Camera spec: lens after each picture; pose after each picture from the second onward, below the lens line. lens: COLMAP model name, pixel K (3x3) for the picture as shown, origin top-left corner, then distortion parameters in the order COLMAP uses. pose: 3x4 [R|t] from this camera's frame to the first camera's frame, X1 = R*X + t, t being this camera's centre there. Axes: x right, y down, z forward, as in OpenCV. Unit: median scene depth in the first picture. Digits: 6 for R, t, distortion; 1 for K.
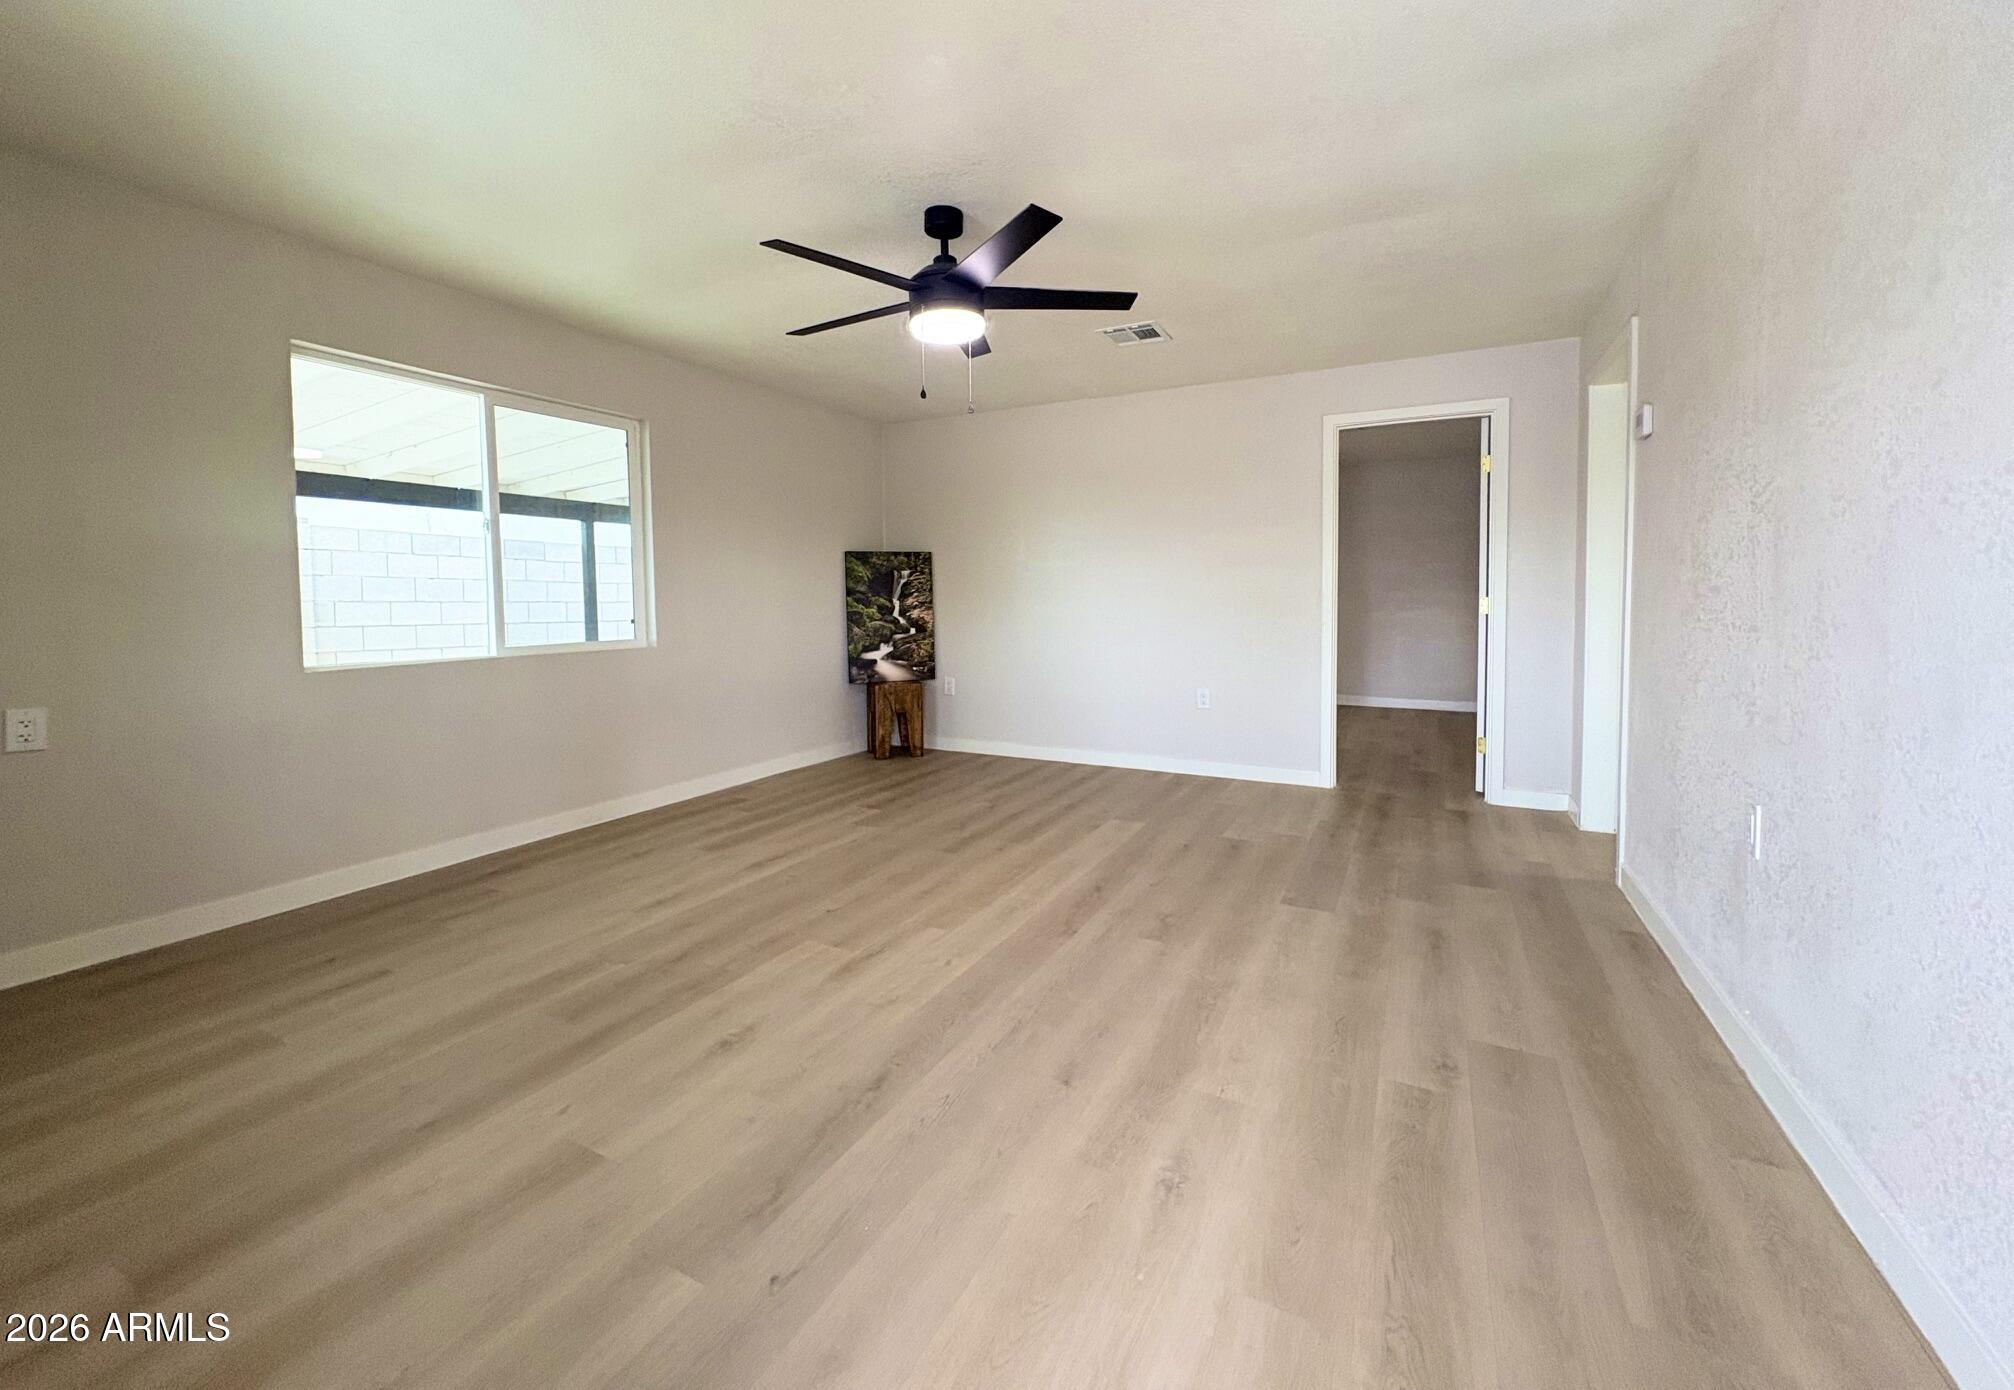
lens RADIAL K [[811.0, 0, 1008.2], [0, 811.0, 634.8], [0, 0, 1]] dist [-0.001612, 0.000033]
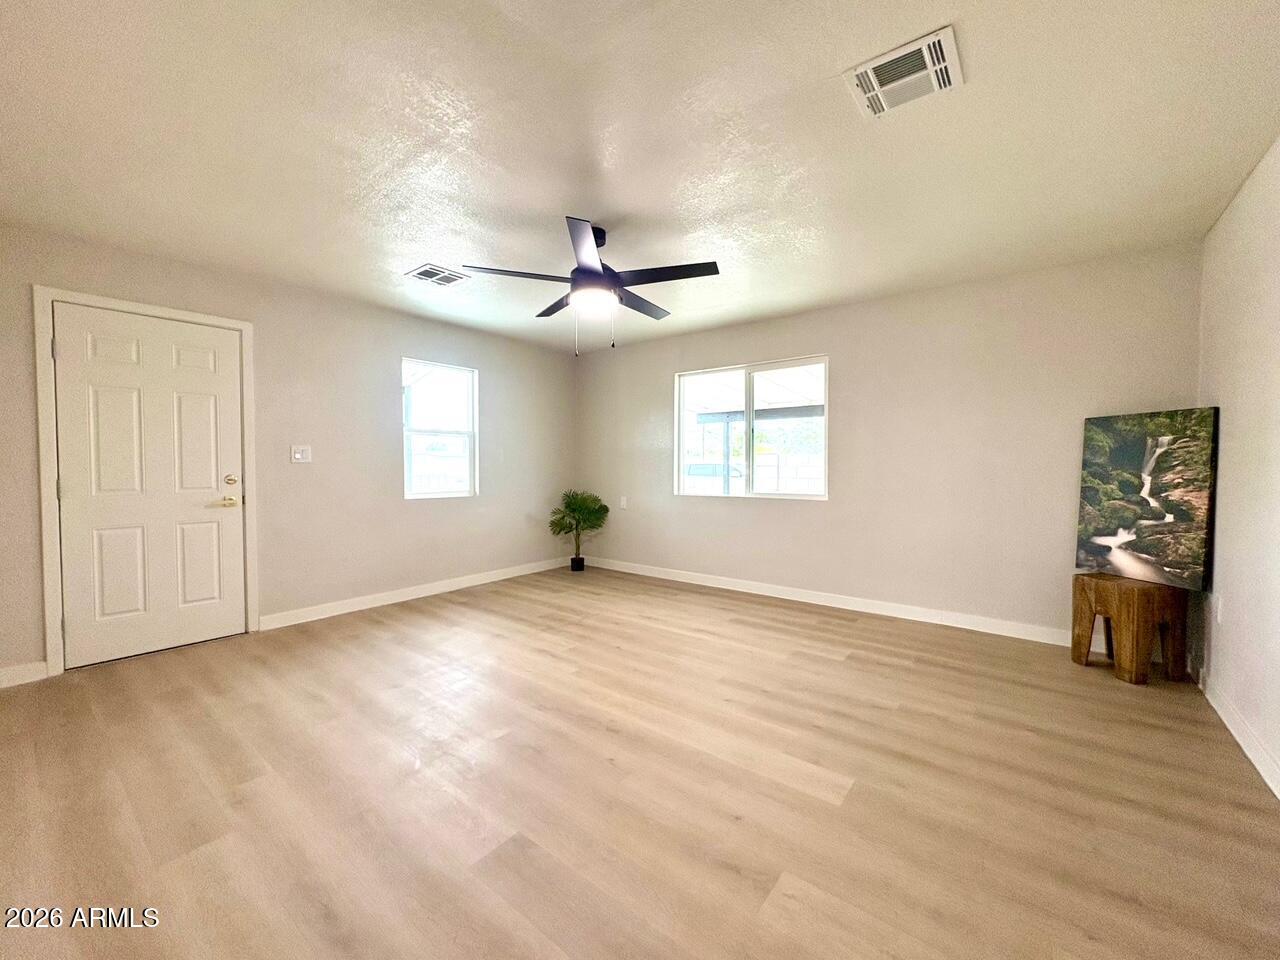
lens RADIAL K [[510.2, 0, 640.0], [0, 510.2, 480.0], [0, 0, 1]] dist [-0.004008, -0.000183]
pose [[-0.191988, 0.037759, -0.980671, 0.433671], [-0.043372, 0.997957, 0.046915, -0.040832], [0.980438, 0.051541, -0.189958, 0.629320]]
